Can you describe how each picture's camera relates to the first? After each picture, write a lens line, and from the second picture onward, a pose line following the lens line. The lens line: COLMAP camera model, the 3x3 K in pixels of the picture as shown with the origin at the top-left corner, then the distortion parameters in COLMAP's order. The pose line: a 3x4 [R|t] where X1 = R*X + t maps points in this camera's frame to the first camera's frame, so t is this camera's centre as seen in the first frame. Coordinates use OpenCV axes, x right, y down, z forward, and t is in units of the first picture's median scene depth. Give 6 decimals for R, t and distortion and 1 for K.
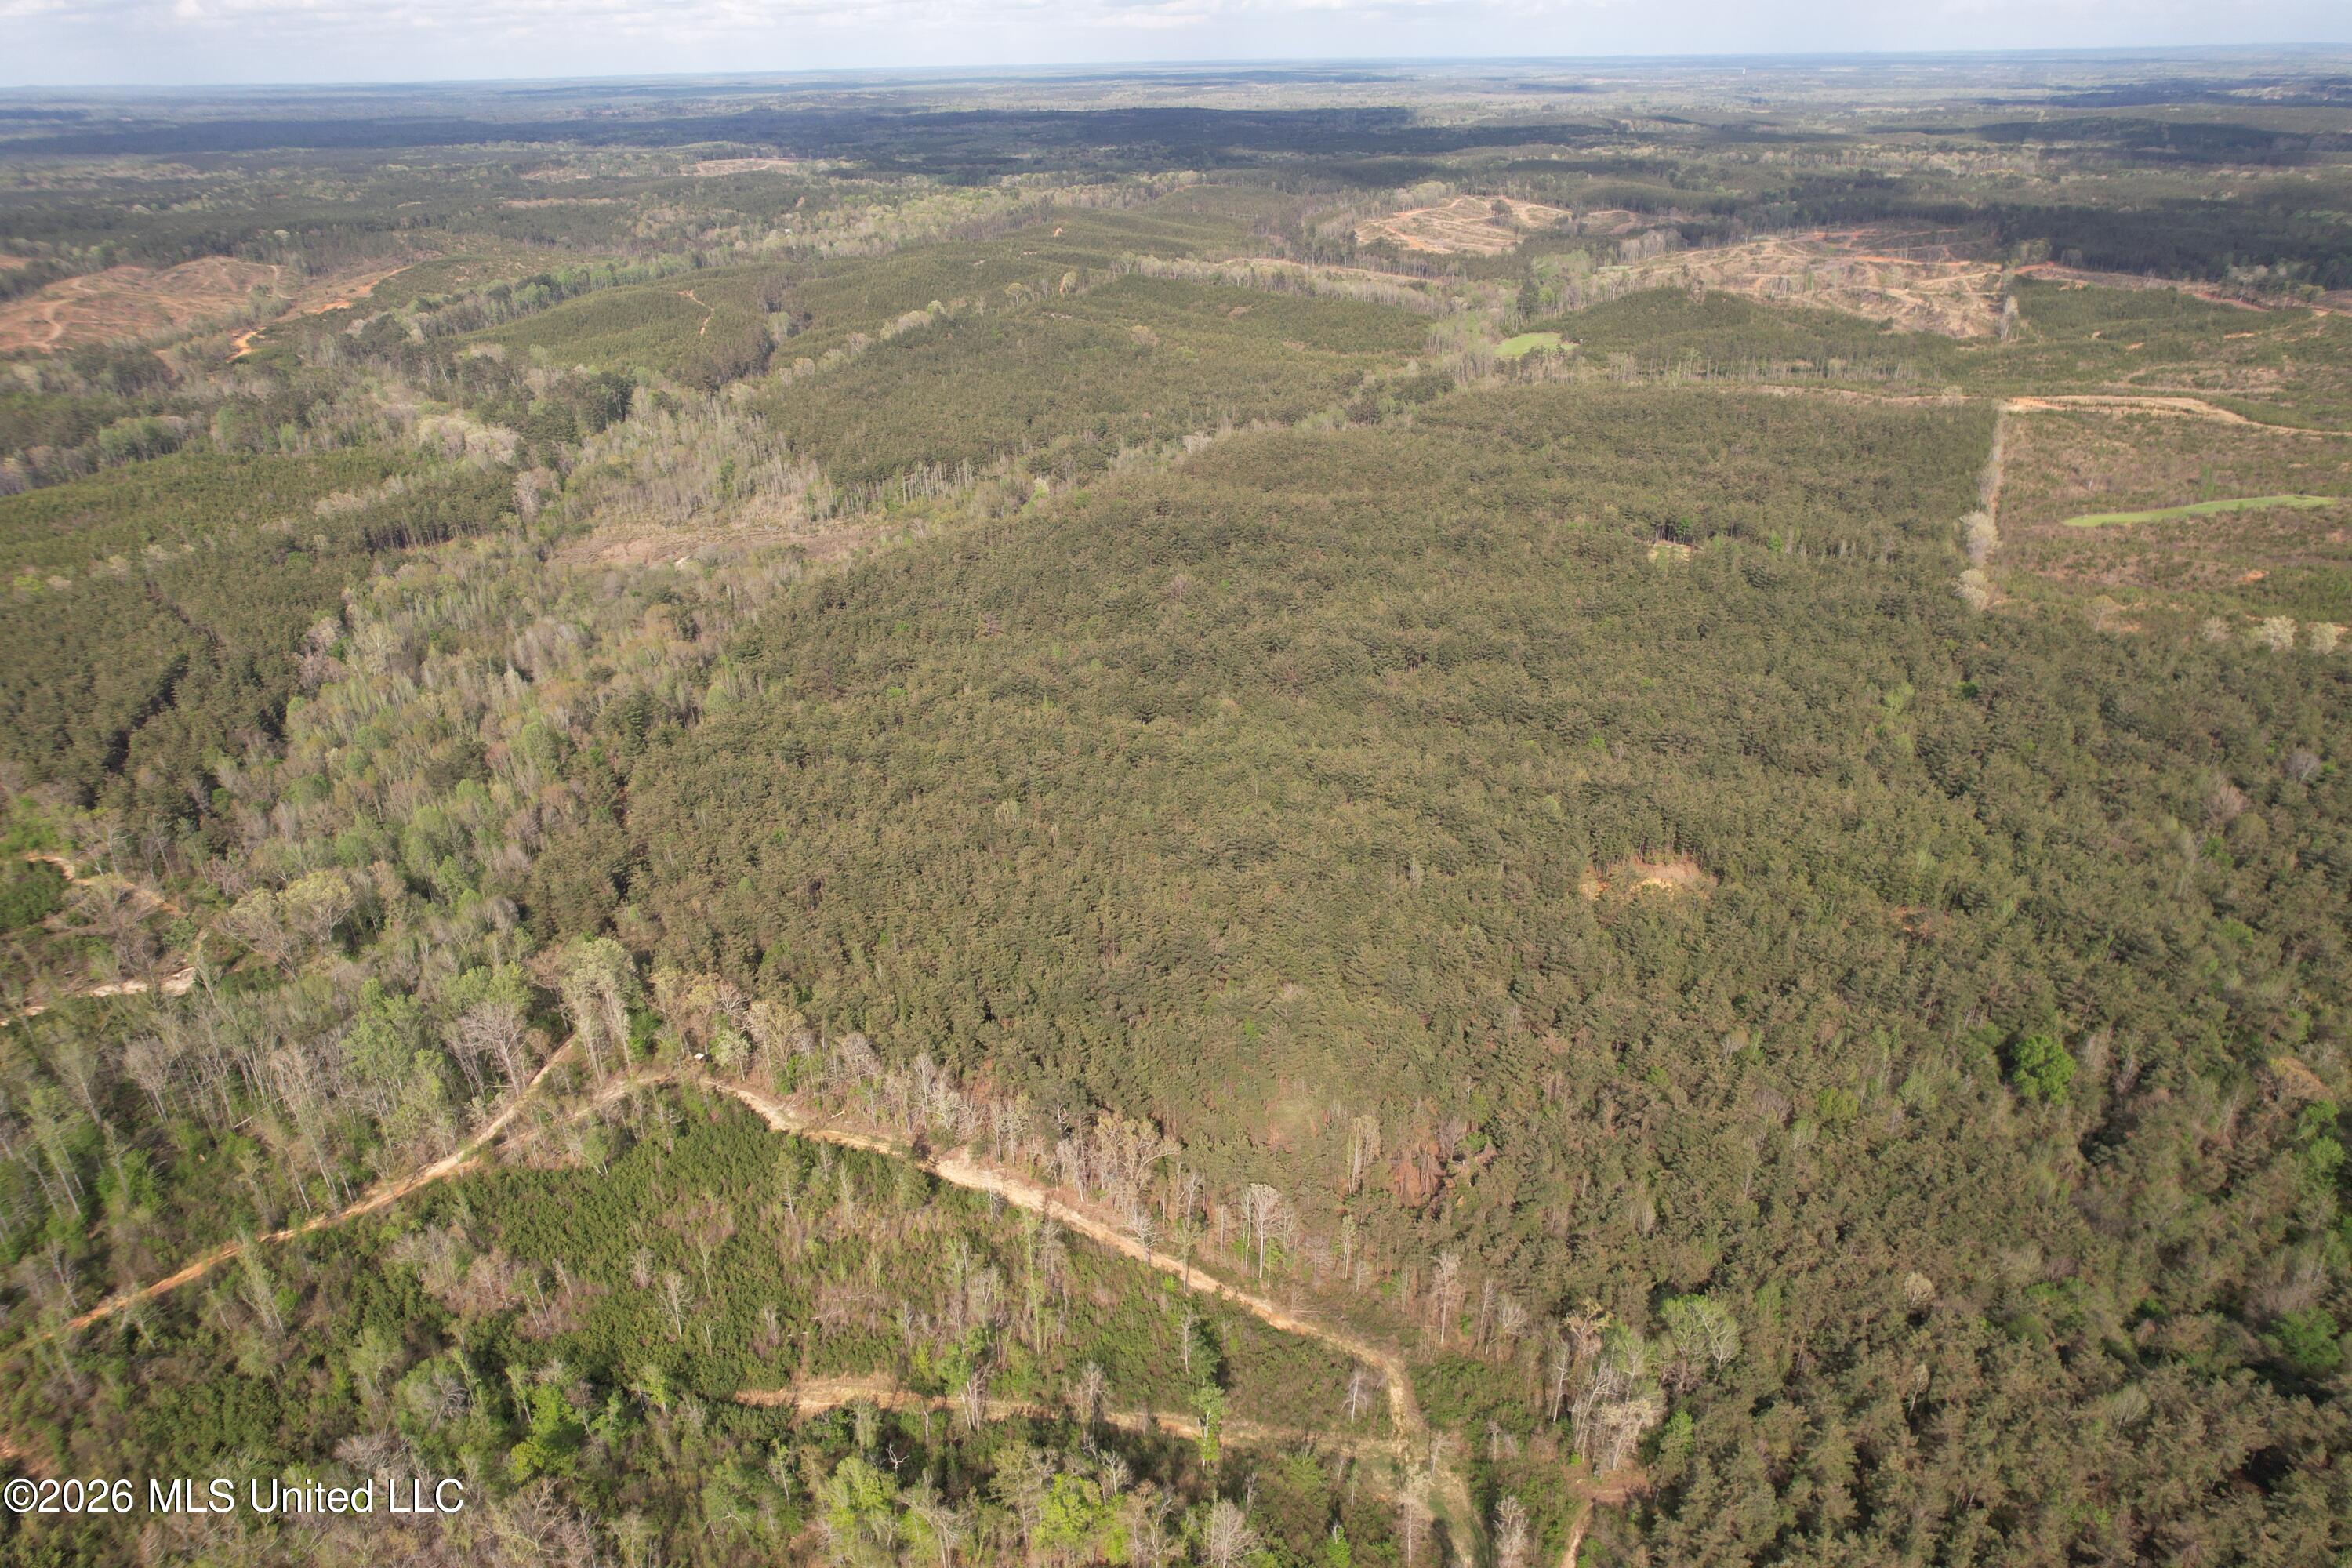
lens RADIAL K [[1516.1, 0, 1180.7], [0, 1516.1, 791.3], [0, 0, 1]] dist [-0.082616, 0.084858]
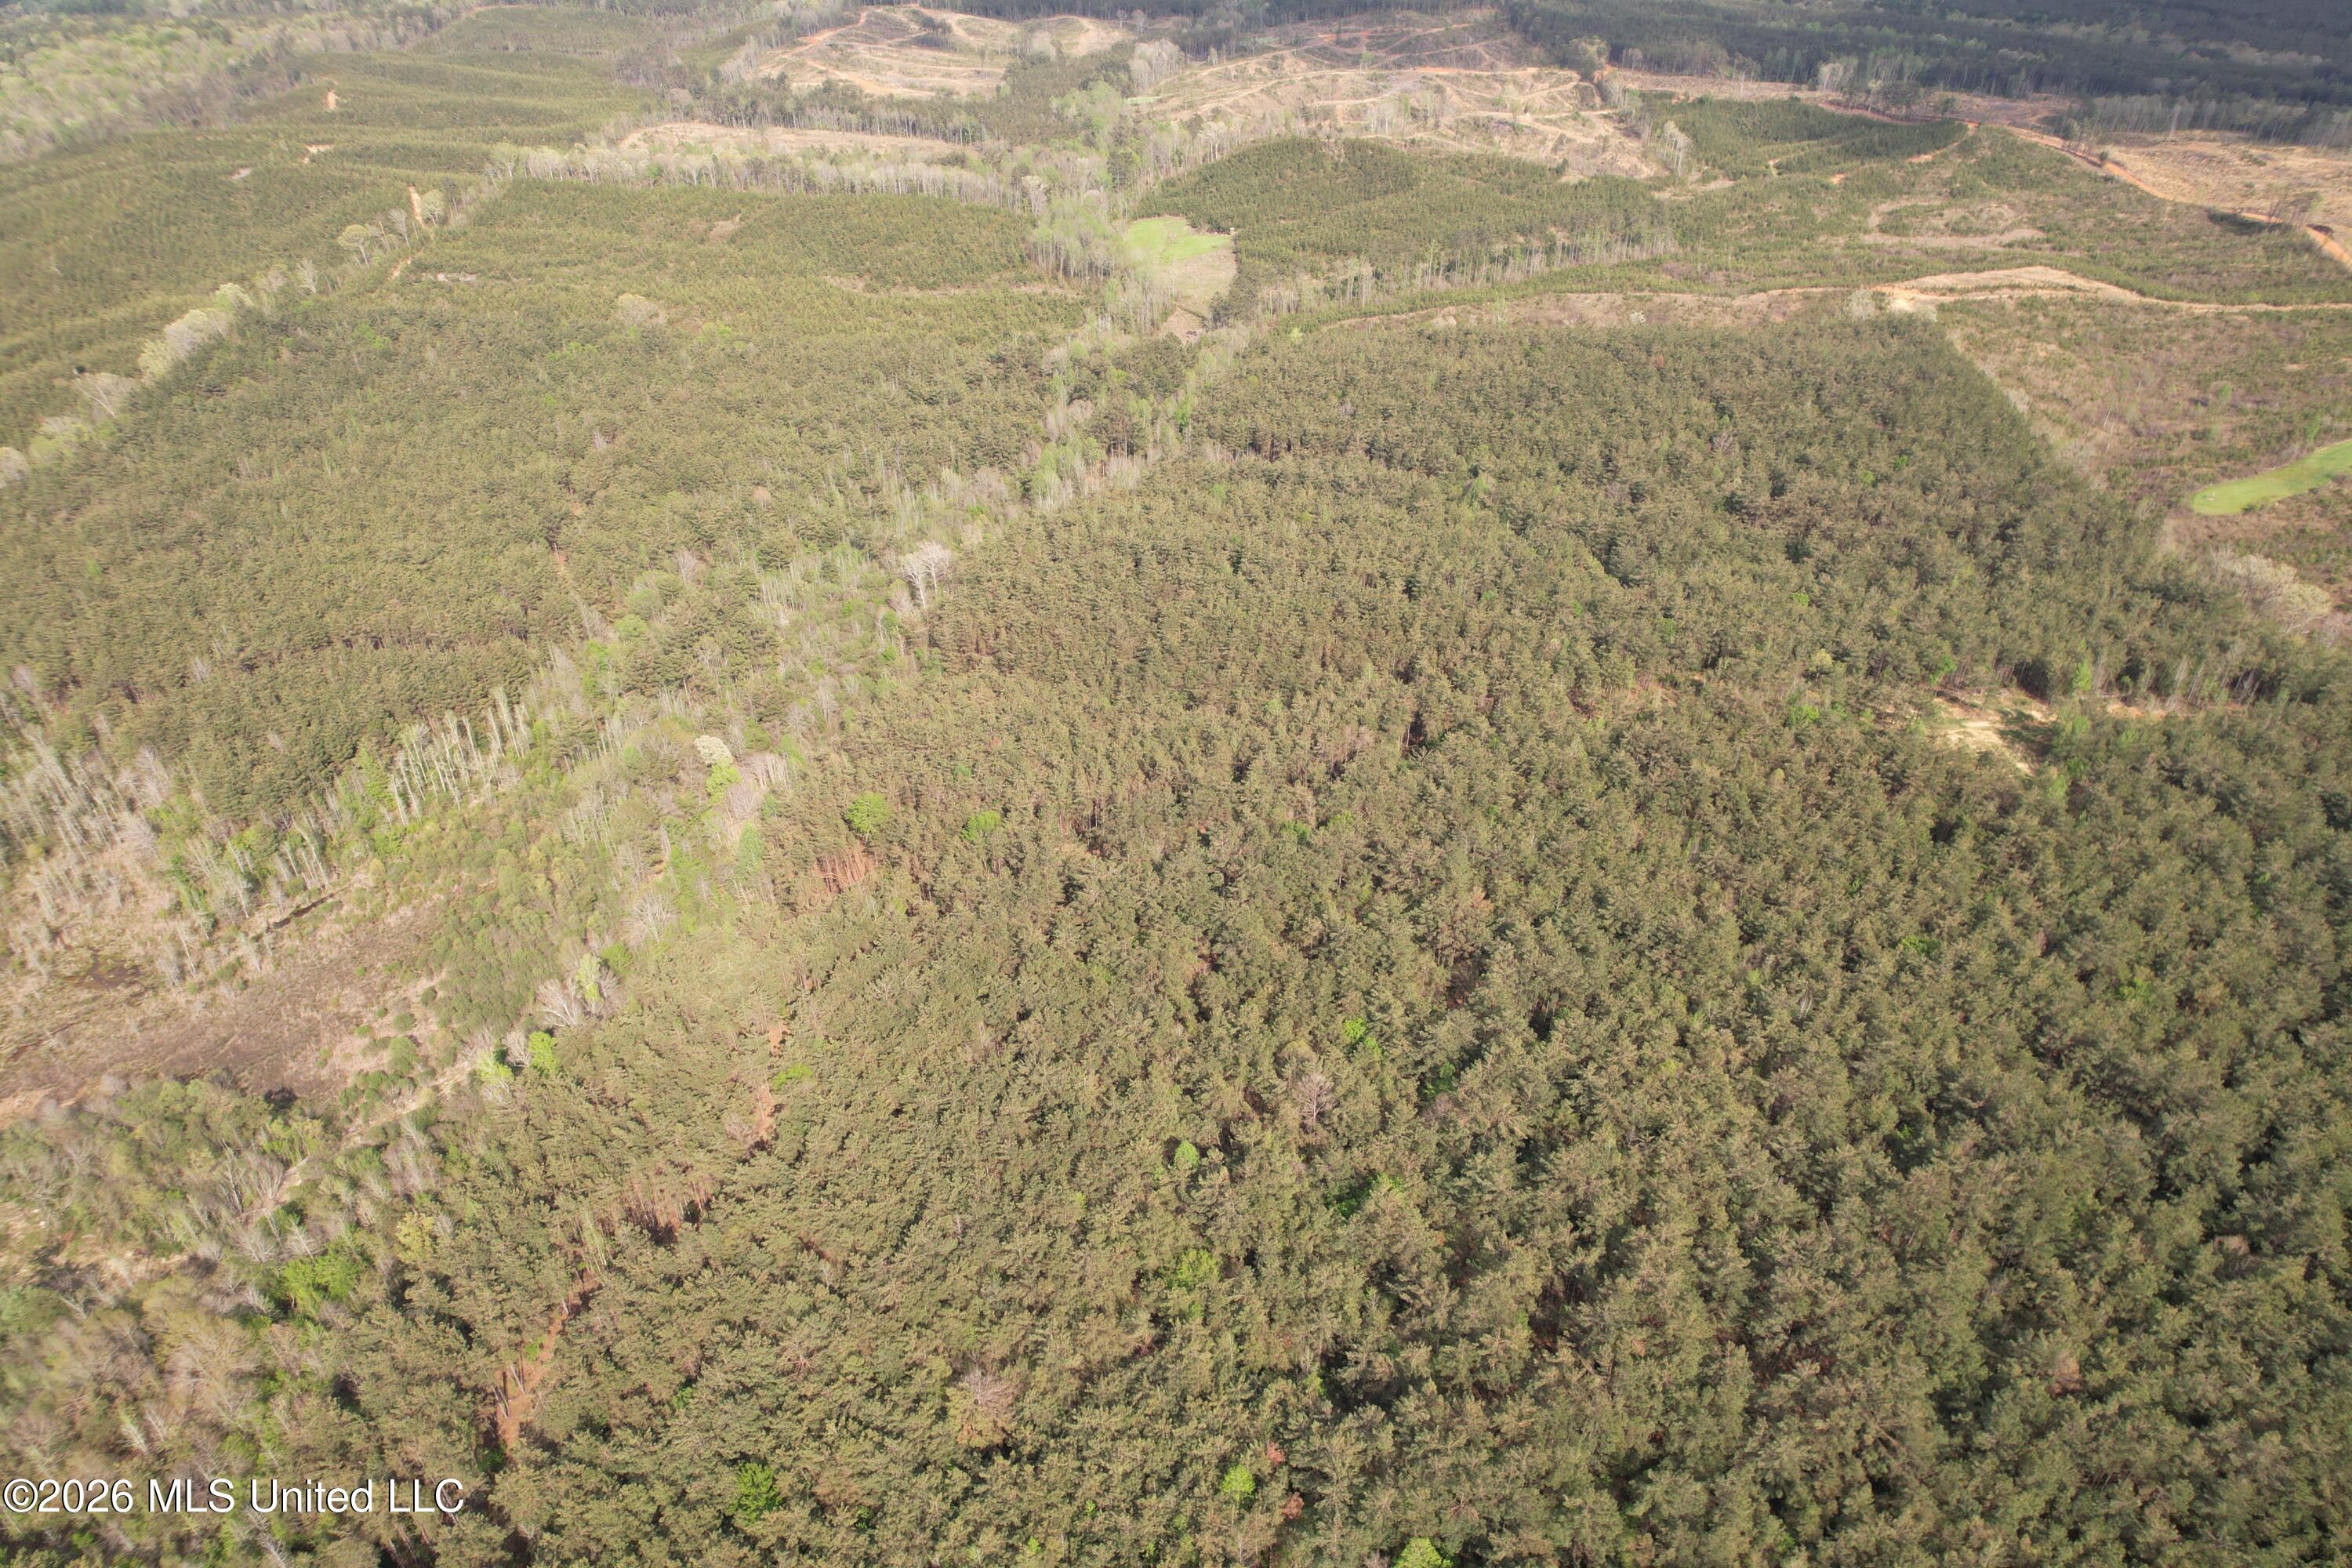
lens RADIAL K [[1516.1, 0, 1180.7], [0, 1516.1, 791.3], [0, 0, 1]] dist [-0.082616, 0.084858]
pose [[0.895152, -0.240595, 0.375255, -0.127009], [0.191901, 0.967825, 0.162753, -0.212569], [-0.402338, -0.073677, 0.912522, 0.428916]]
